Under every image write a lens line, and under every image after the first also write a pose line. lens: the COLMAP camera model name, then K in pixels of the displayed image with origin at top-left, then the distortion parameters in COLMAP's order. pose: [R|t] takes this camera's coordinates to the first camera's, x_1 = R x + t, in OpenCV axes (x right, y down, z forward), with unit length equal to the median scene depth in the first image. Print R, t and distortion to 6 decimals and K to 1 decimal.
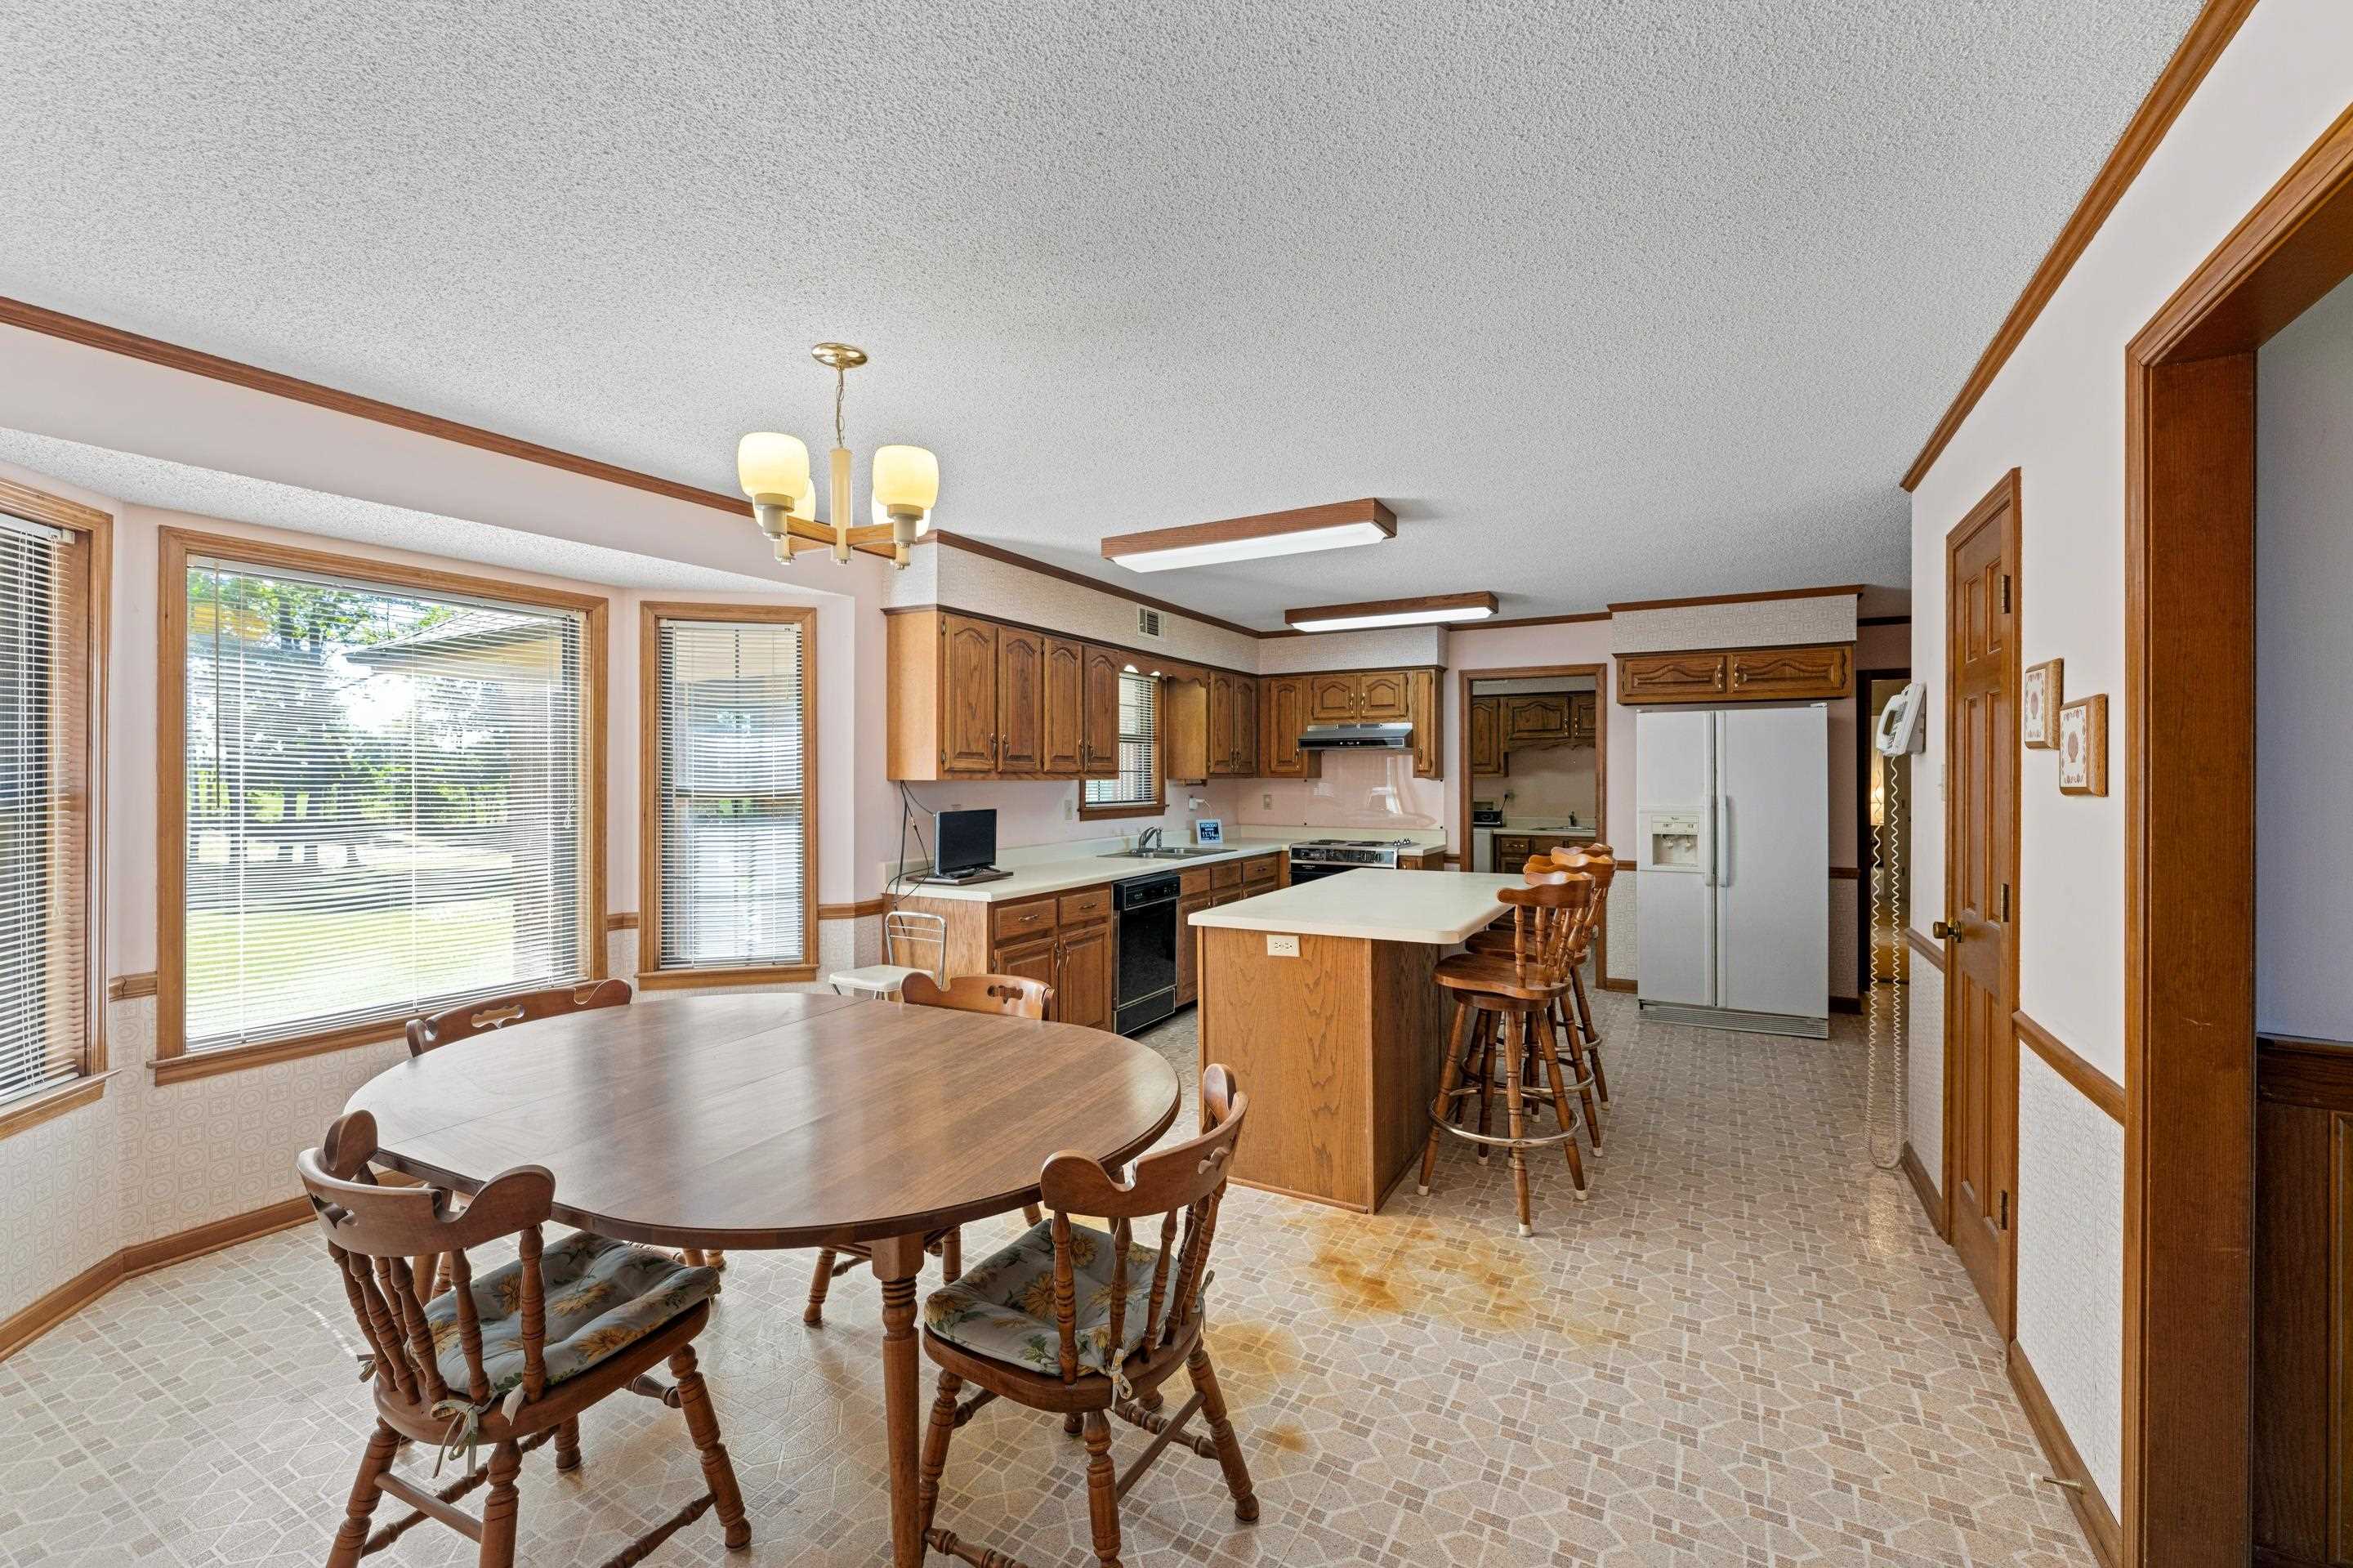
lens RADIAL K [[959.2, 0, 1176.5], [0, 959.2, 784.0], [0, 0, 1]] dist [-0.000761, 0.005303]
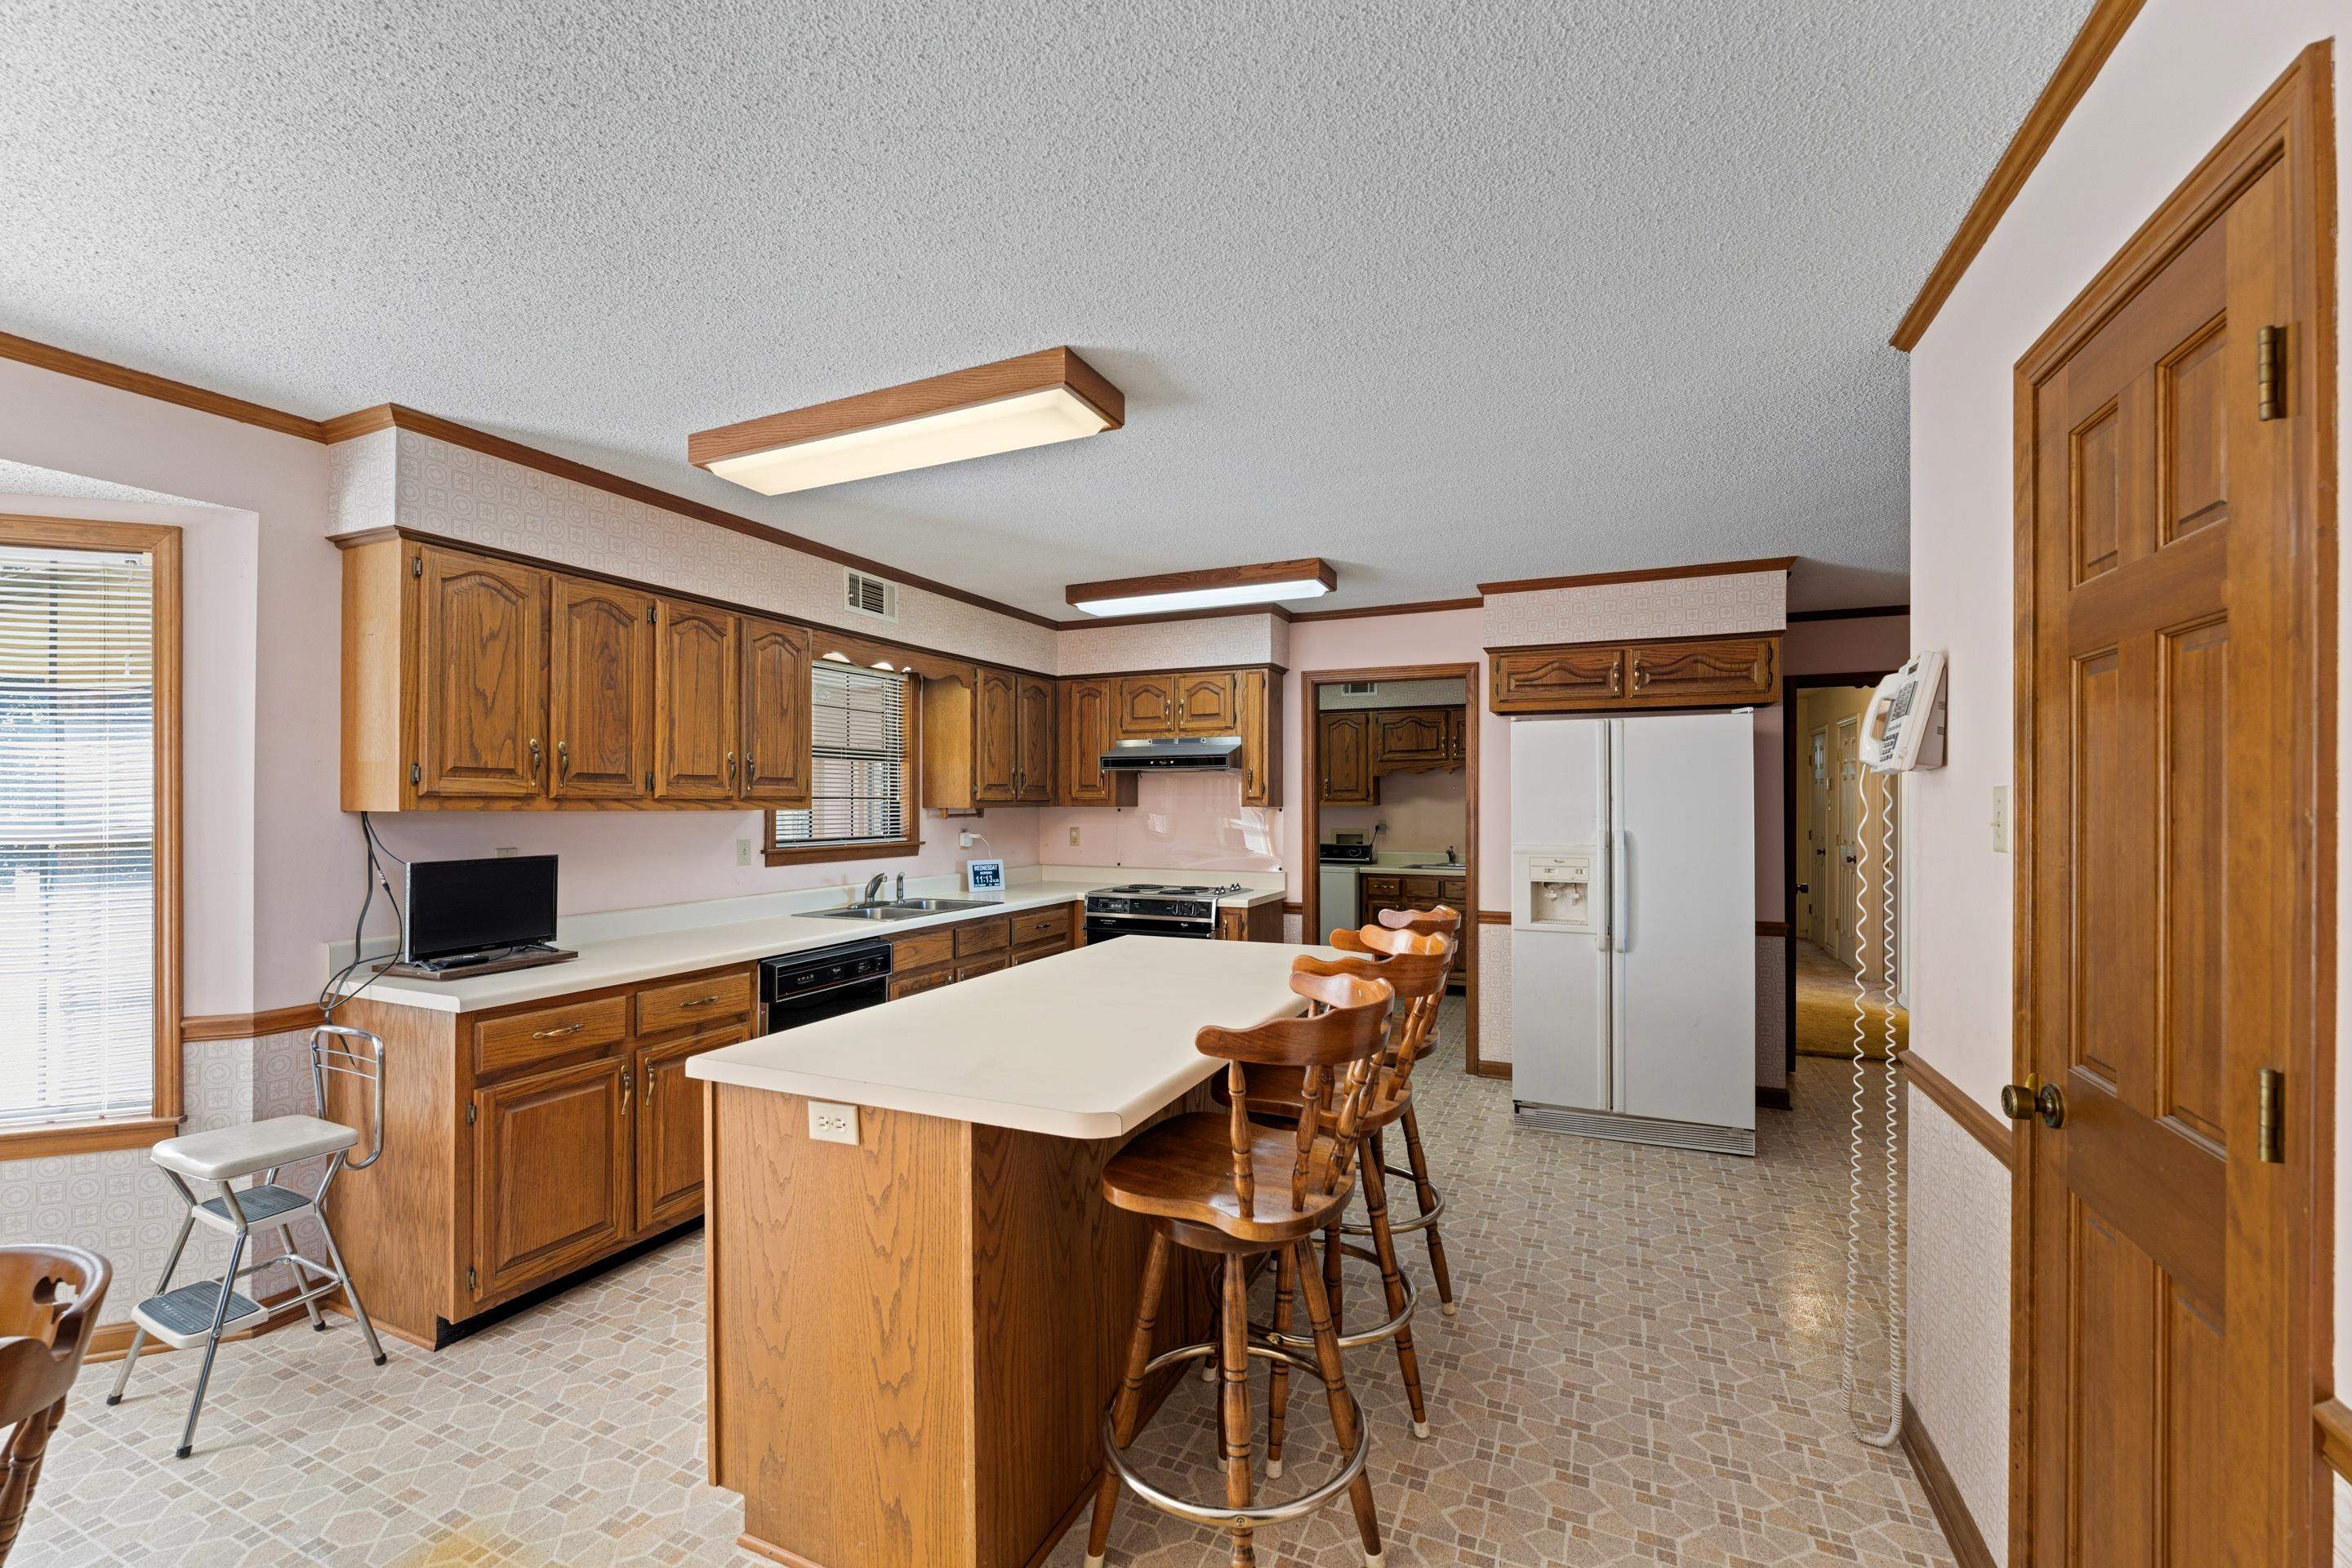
lens RADIAL K [[951.0, 0, 1172.4], [0, 951.0, 810.8], [0, 0, 1]] dist [-0.000031, 0.000396]
pose [[0.996957, 0.000454, 0.077954, 0.152253], [-0.000414, 1.000000, -0.000528, -0.003279], [-0.077954, 0.000494, 0.996957, 0.267726]]
